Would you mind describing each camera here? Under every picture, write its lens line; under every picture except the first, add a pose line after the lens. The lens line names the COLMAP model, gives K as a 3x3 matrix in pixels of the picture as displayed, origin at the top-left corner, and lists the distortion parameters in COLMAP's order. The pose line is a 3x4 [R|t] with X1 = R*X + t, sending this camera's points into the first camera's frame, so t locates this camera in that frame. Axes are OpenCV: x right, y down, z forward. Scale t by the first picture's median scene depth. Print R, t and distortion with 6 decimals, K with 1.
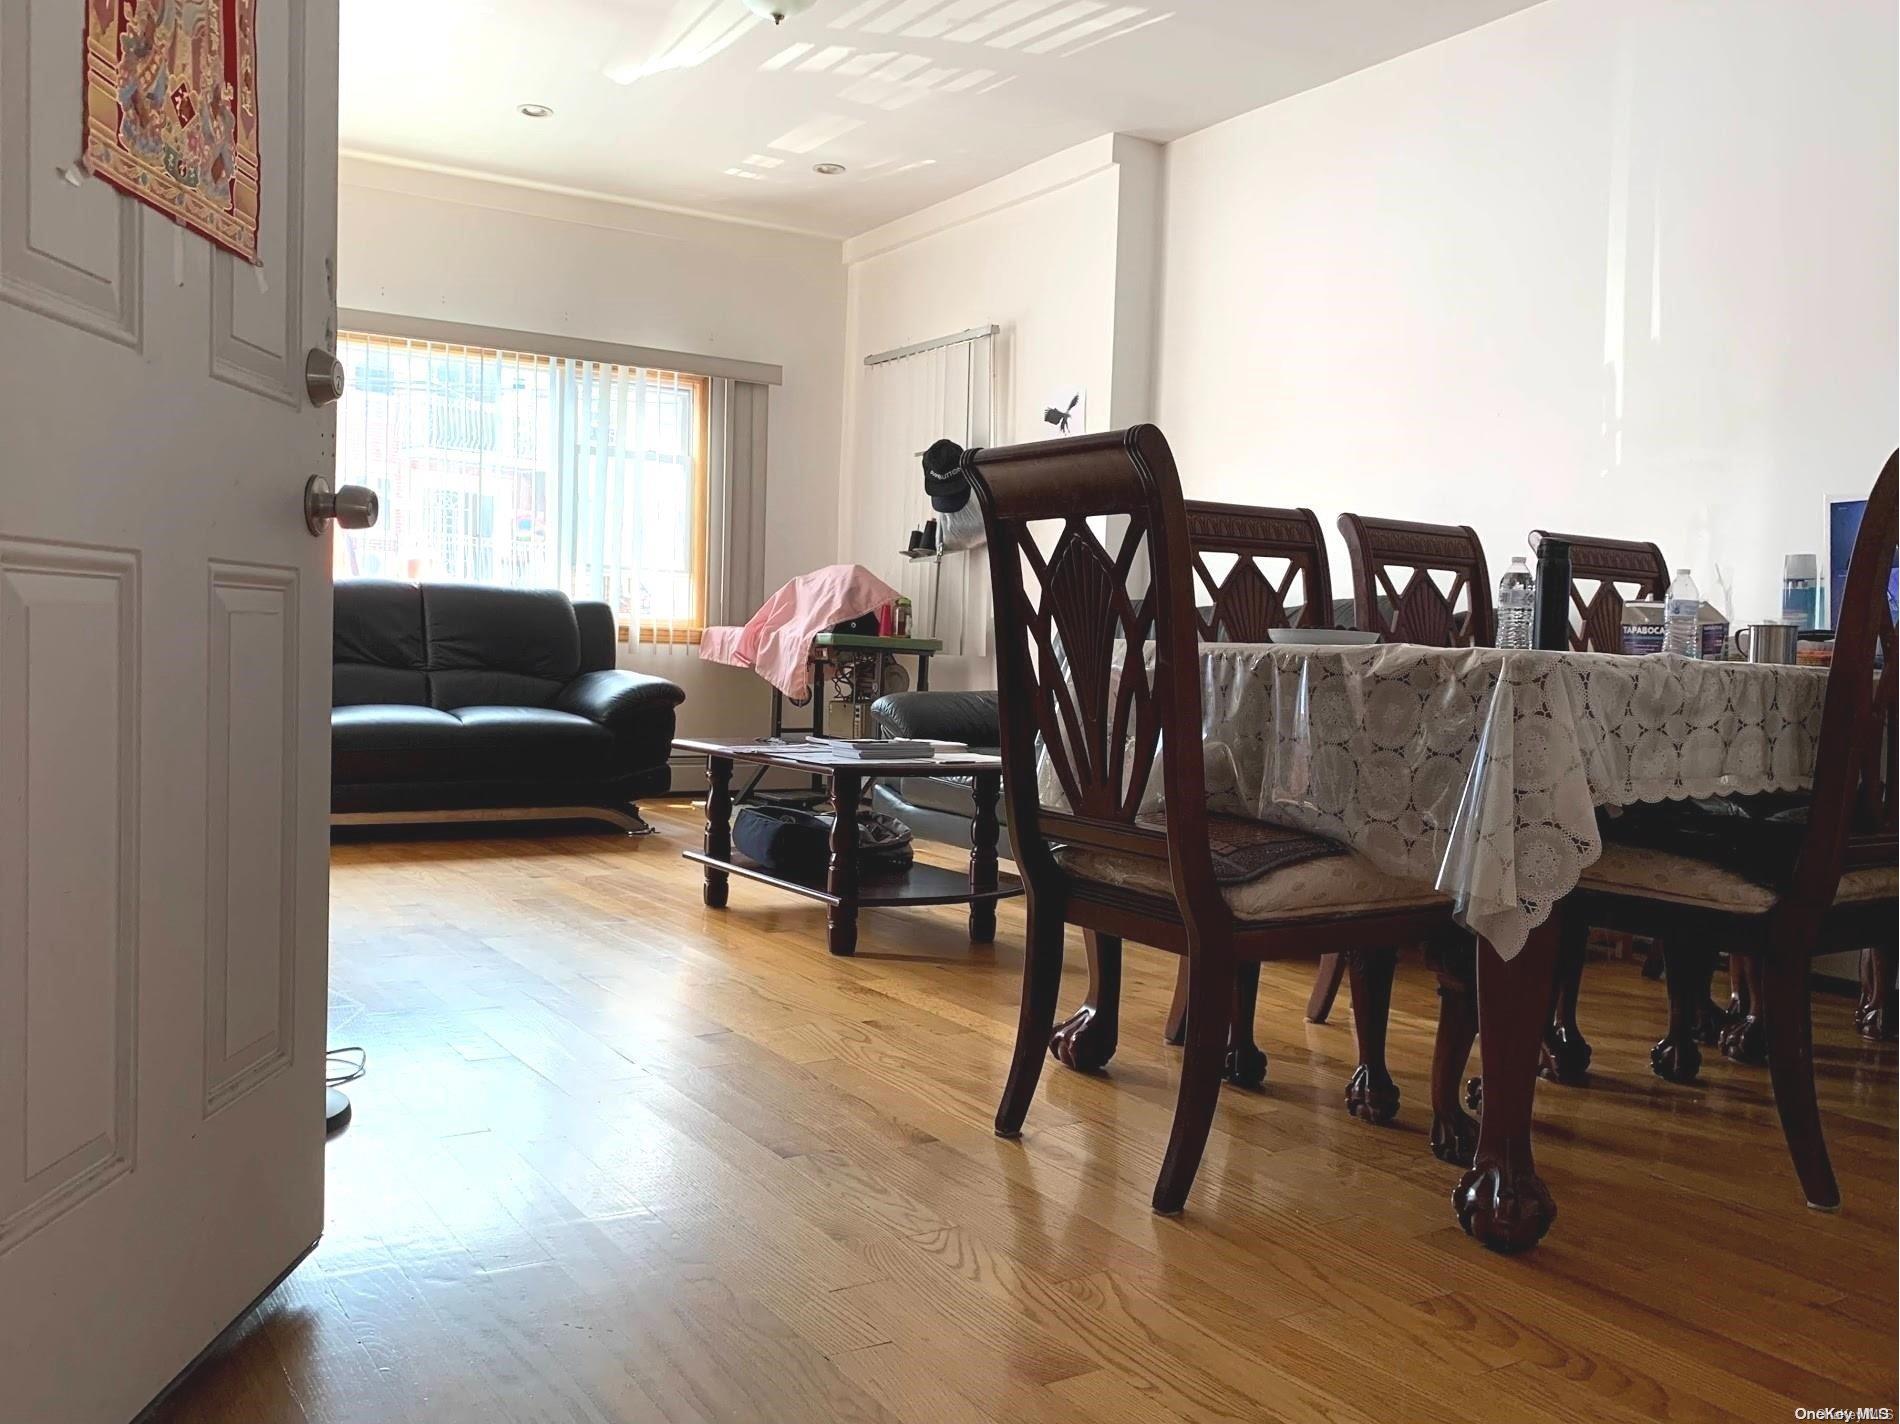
lens RADIAL K [[1596.9, 0, 1020.7], [0, 1596.9, 708.6], [0, 0, 1]] dist [-0.000208, -0.000302]
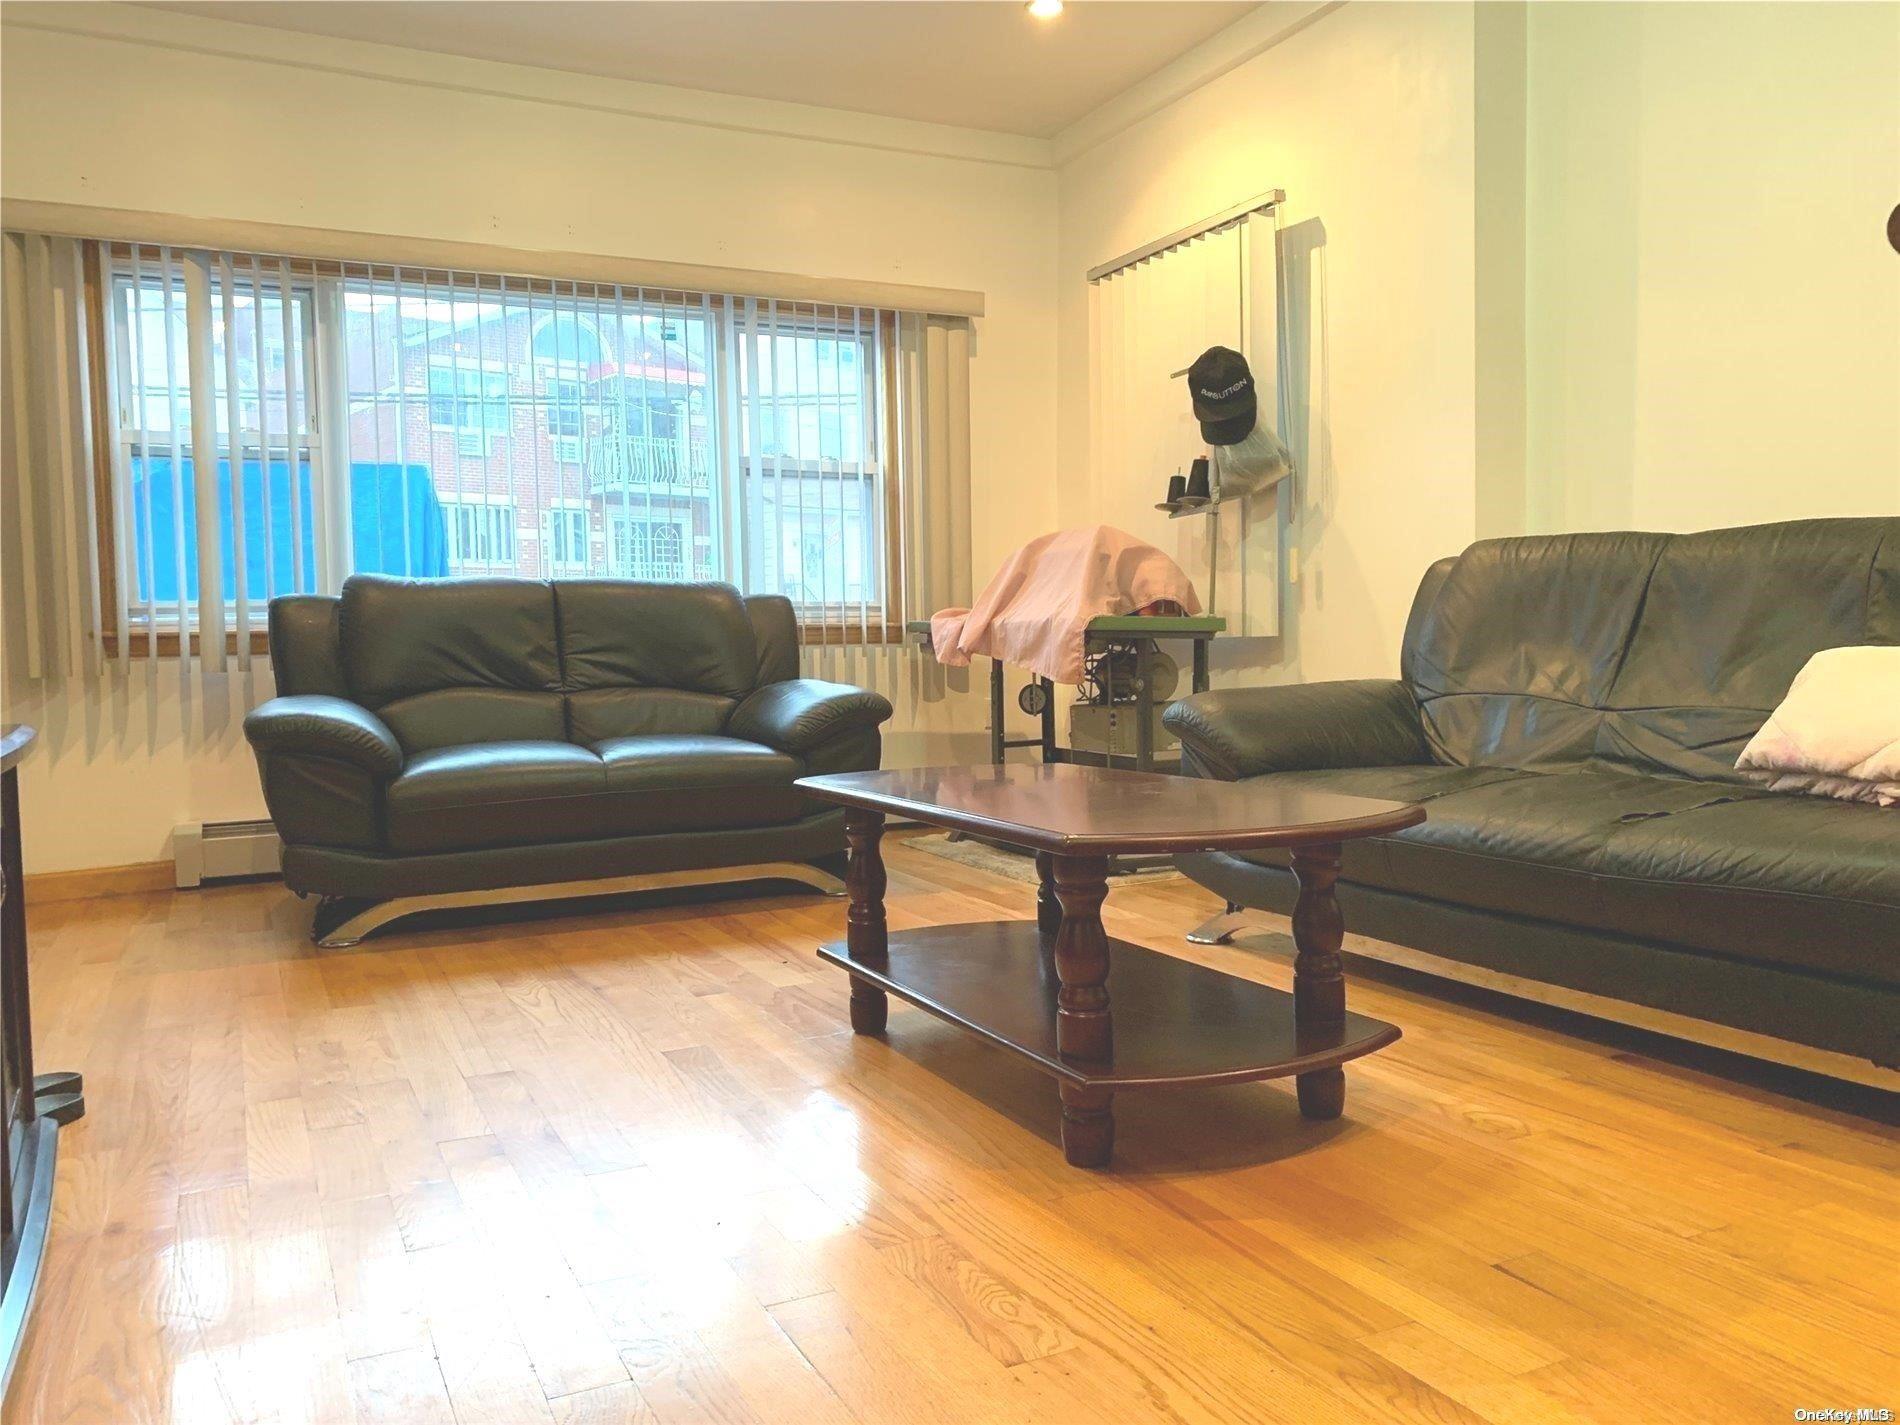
lens RADIAL K [[1464.5, 0, 950.0], [0, 1464.5, 712.5], [0, 0, 1]] dist [-0.000015, 0.000113]
pose [[0.987955, -0.050910, -0.146128, -0.176961], [0.050974, 0.998694, -0.003312, -0.005150], [0.146106, -0.004177, 0.989260, 0.680323]]
